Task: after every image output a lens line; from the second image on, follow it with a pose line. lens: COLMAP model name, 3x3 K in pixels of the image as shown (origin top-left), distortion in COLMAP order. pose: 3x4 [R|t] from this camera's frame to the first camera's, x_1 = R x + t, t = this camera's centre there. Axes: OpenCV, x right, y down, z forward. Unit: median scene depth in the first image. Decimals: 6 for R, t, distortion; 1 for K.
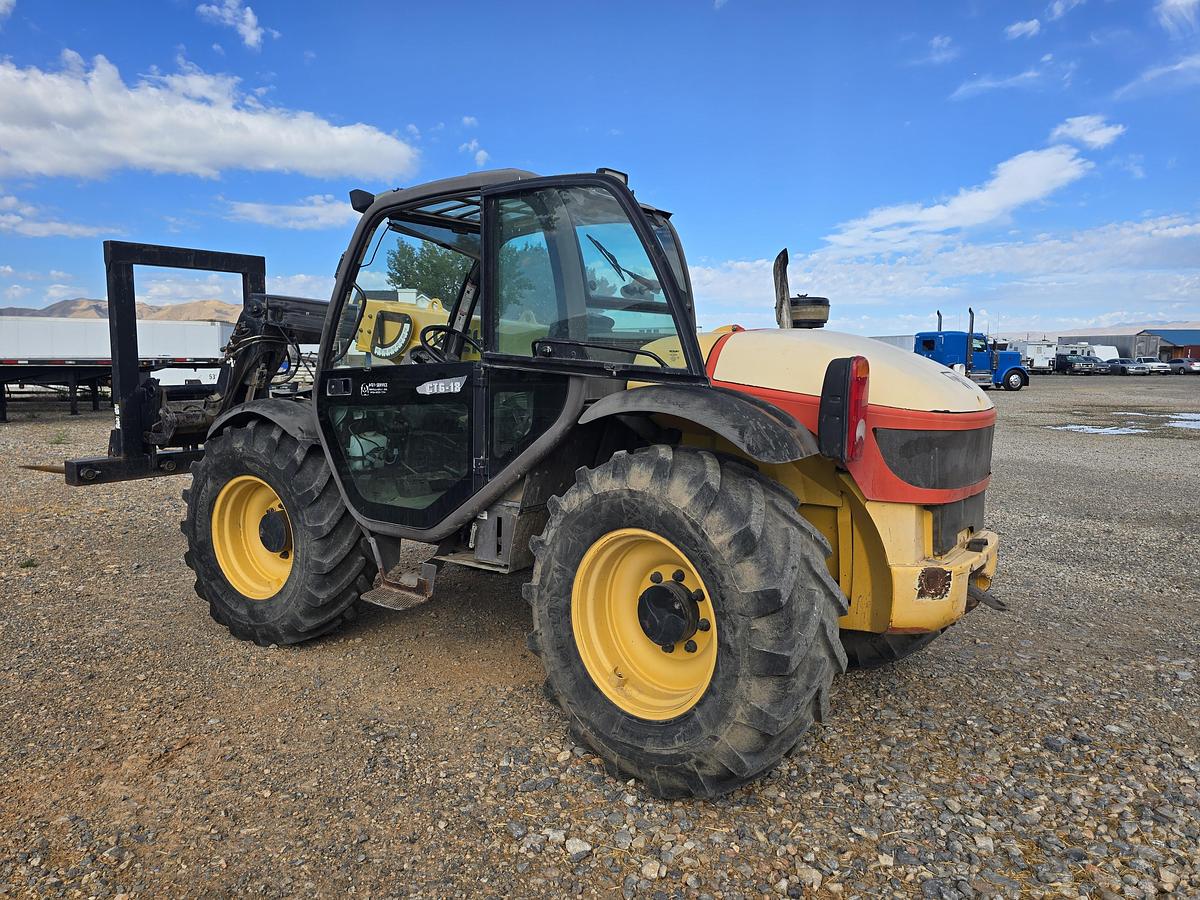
lens RADIAL K [[811.3, 0, 596.7], [0, 811.3, 446.2], [0, 0, 1]] dist [0.062402, -0.052883]
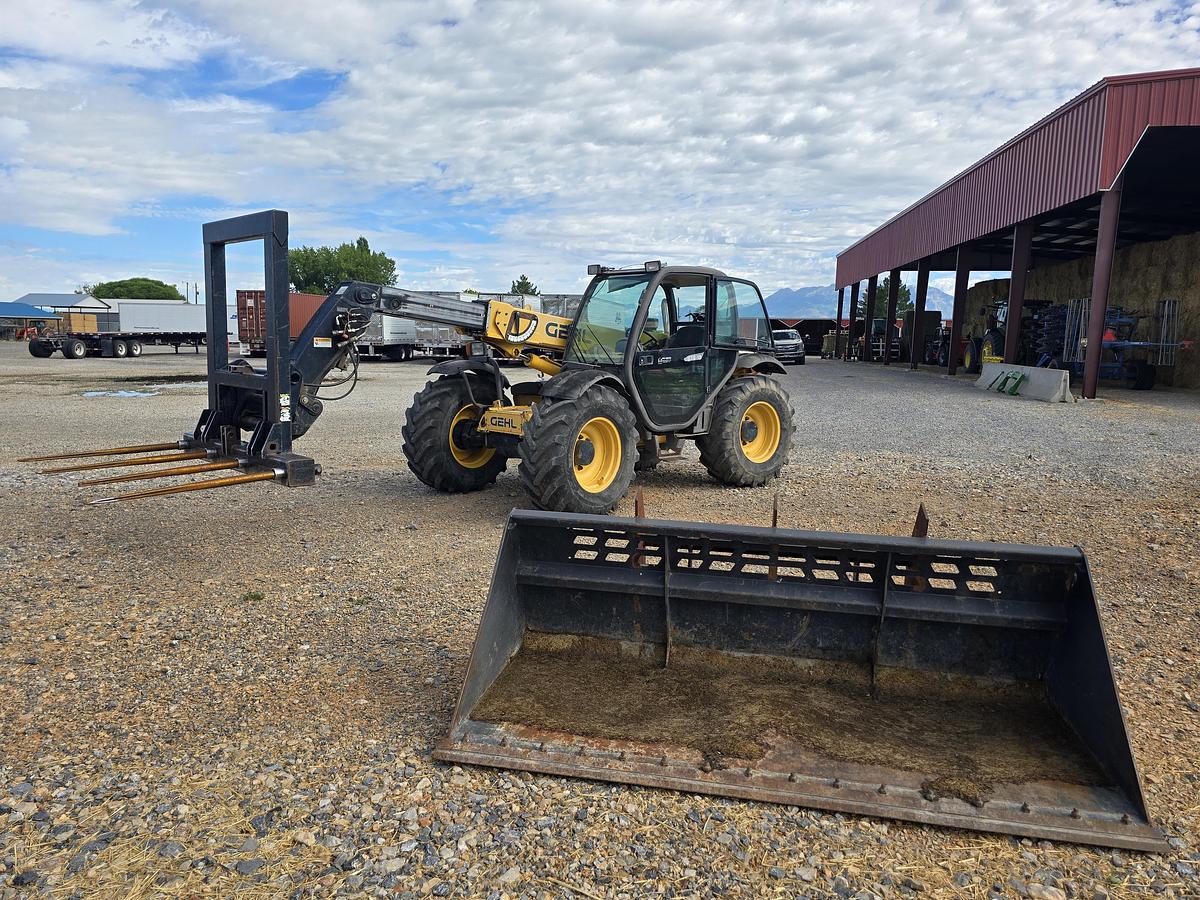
lens RADIAL K [[811.3, 0, 599.7], [0, 811.3, 440.3], [0, 0, 1]] dist [0.062402, -0.052883]
pose [[0.142542, -0.125586, 0.981789, -0.140431], [0.093413, 0.989197, 0.112971, -0.007033], [-0.985371, 0.075609, 0.152734, 0.052517]]
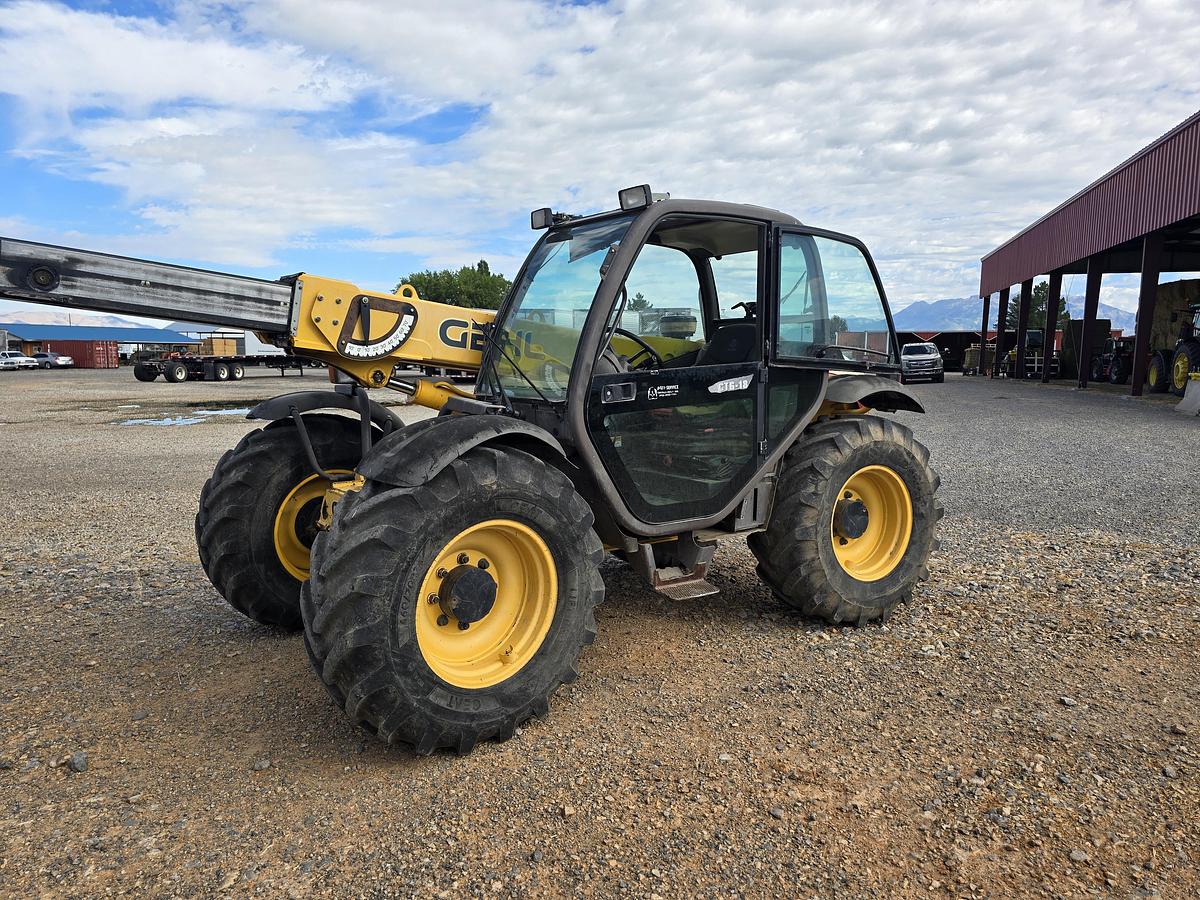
lens RADIAL K [[811.3, 0, 605.1], [0, 811.3, 454.7], [0, 0, 1]] dist [0.062402, -0.052883]
pose [[0.289569, -0.118238, 0.949826, -0.075560], [0.101558, 0.990534, 0.092345, -0.005620], [-0.951754, 0.069722, 0.298836, 0.047082]]
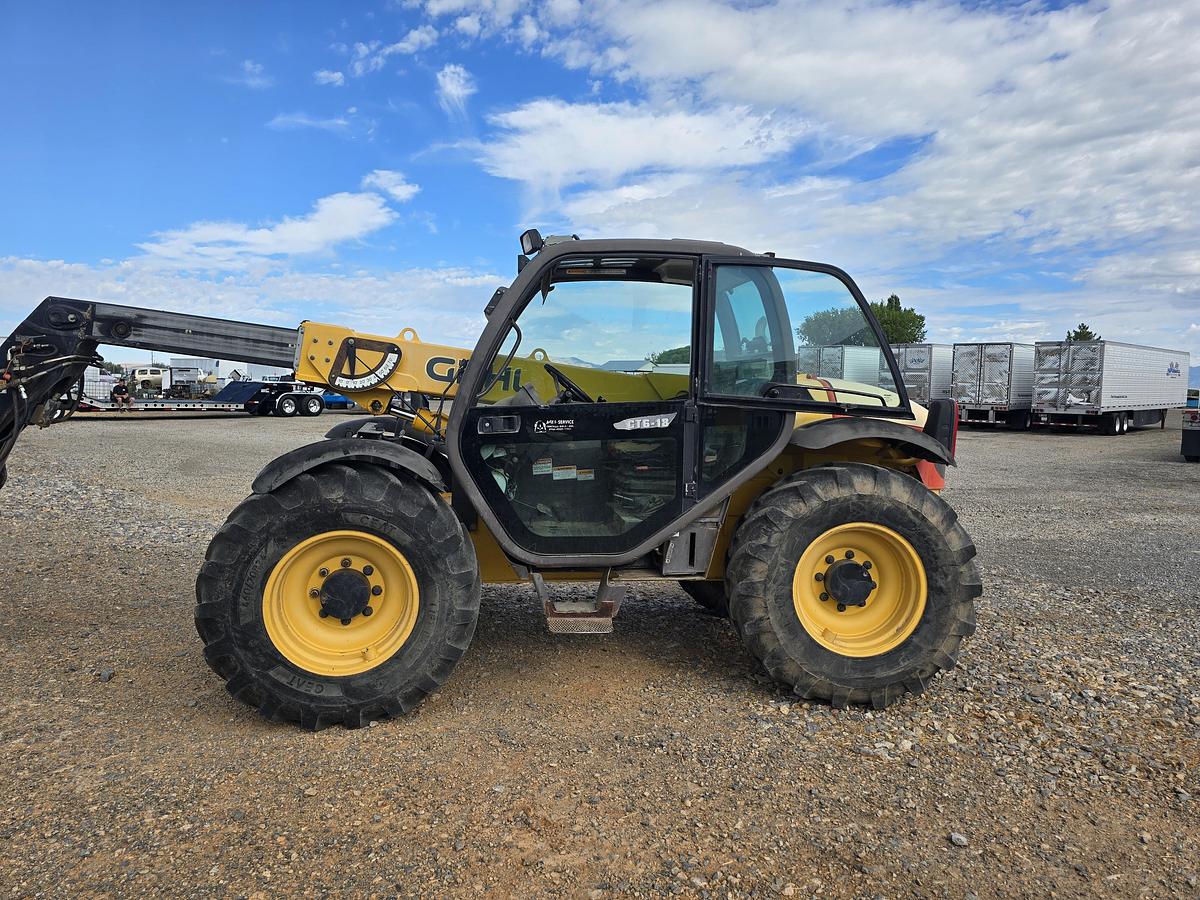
lens RADIAL K [[811.3, 0, 606.4], [0, 811.3, 455.5], [0, 0, 1]] dist [0.062402, -0.052883]
pose [[0.711639, -0.047269, 0.700953, -0.057079], [0.058759, 0.998243, 0.007662, -0.002251], [-0.700084, 0.035735, 0.713166, 0.013850]]
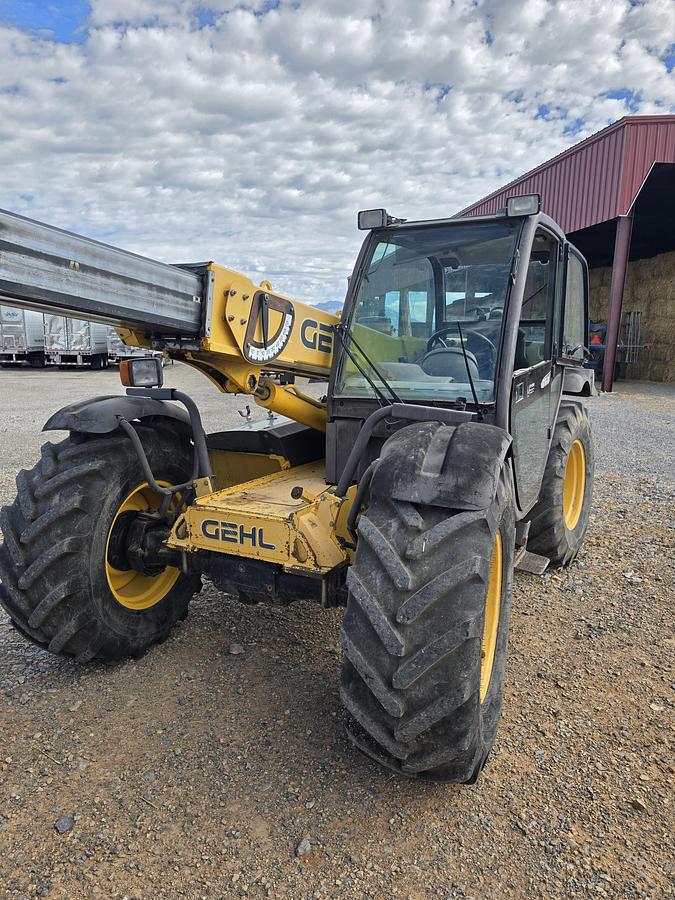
lens RADIAL K [[608.4, 0, 348.6], [0, 608.4, 449.0], [0, 0, 1]] dist [0.062402, -0.052883]
pose [[-0.134645, -0.169583, 0.976275, -0.063971], [0.100419, 0.977839, 0.183704, -0.010217], [-0.985792, 0.122772, -0.114632, 0.081796]]
